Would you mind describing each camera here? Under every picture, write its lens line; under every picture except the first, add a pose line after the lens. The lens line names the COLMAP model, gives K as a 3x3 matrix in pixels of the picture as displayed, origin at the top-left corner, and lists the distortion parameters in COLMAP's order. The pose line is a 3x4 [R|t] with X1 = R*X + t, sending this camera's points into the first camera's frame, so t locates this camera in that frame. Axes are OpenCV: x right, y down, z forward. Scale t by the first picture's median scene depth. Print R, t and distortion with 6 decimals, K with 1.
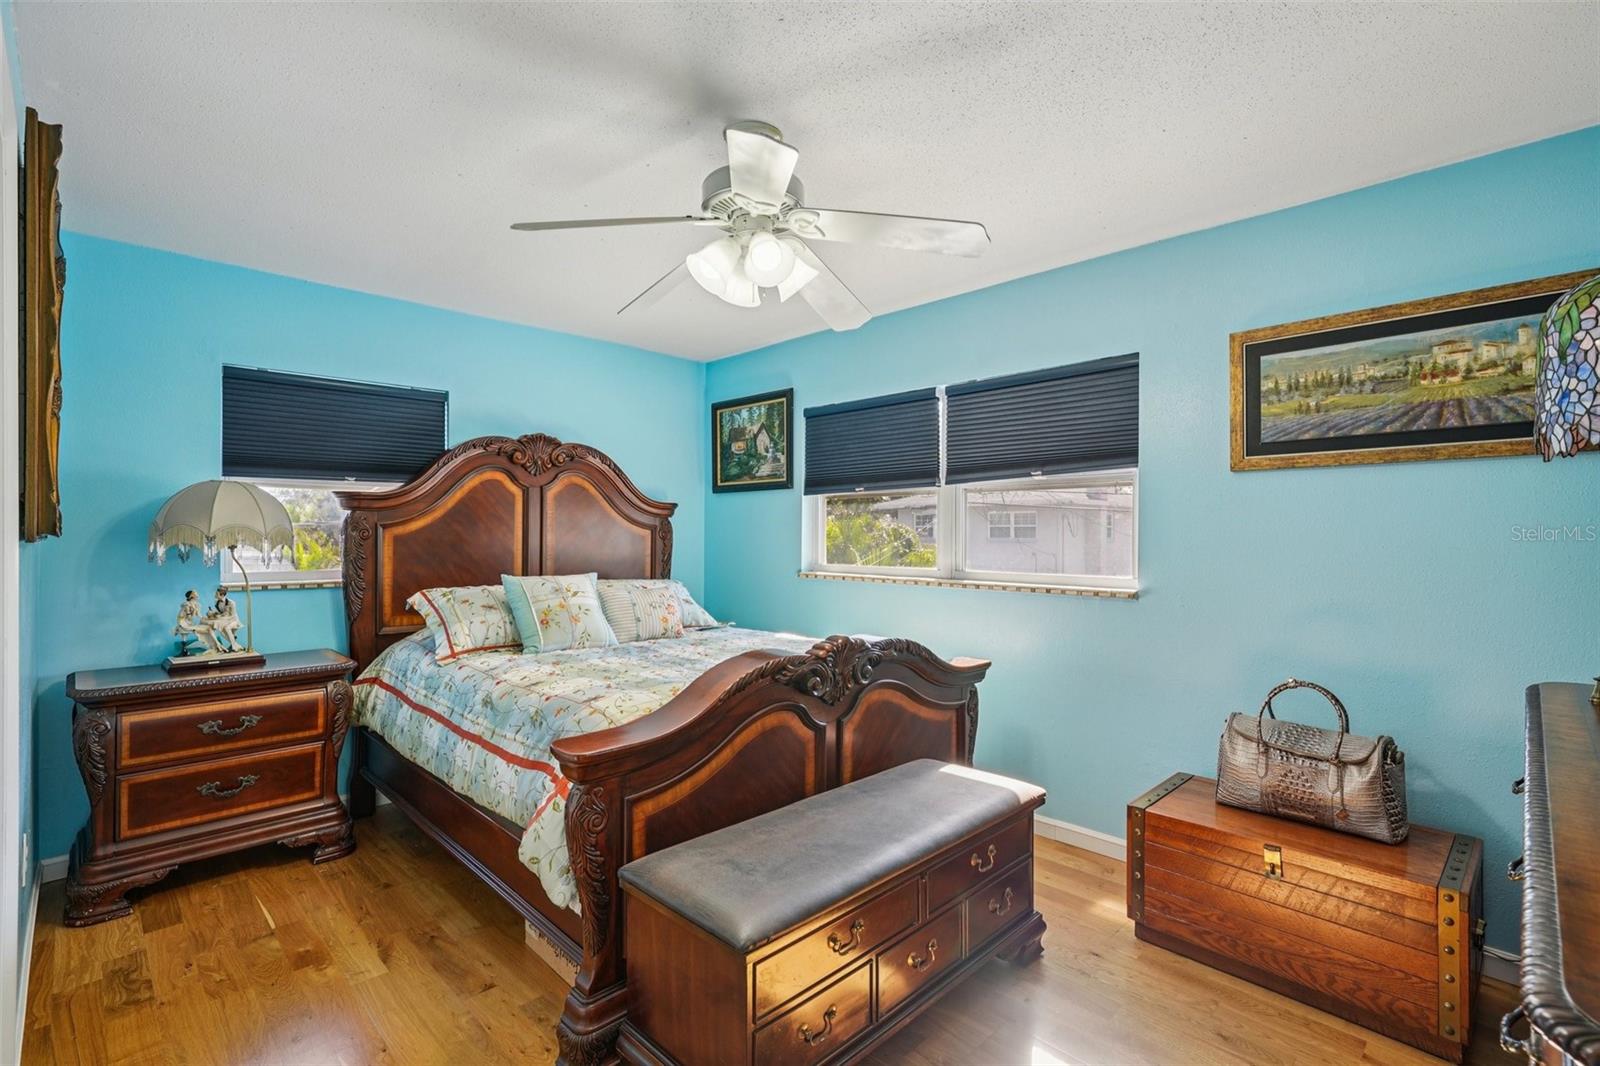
lens RADIAL K [[730.7, 0, 795.5], [0, 730.7, 533.3], [0, 0, 1]] dist [-0.004807, -0.000760]
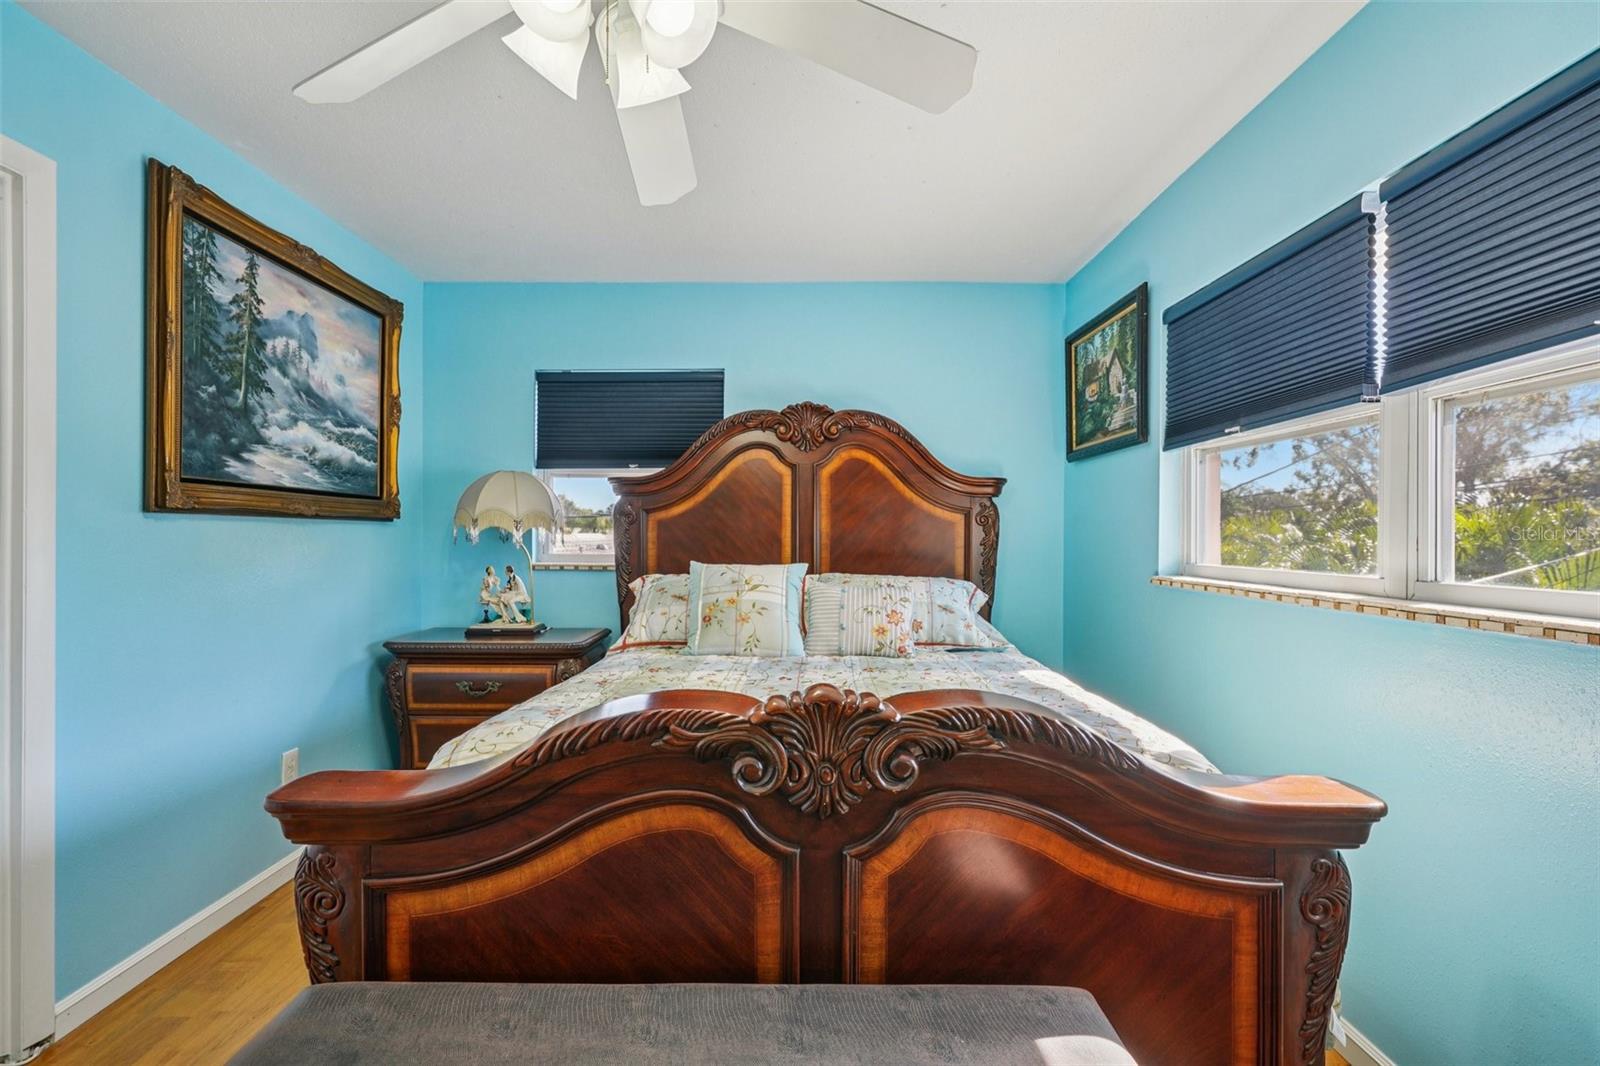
lens RADIAL K [[730.7, 0, 798.2], [0, 730.7, 534.4], [0, 0, 1]] dist [-0.004807, -0.000760]
pose [[0.711806, -0.001270, -0.702375, 0.266480], [-0.001085, 0.999995, -0.002909, 0.023850], [0.702375, 0.002833, 0.711801, 0.410650]]
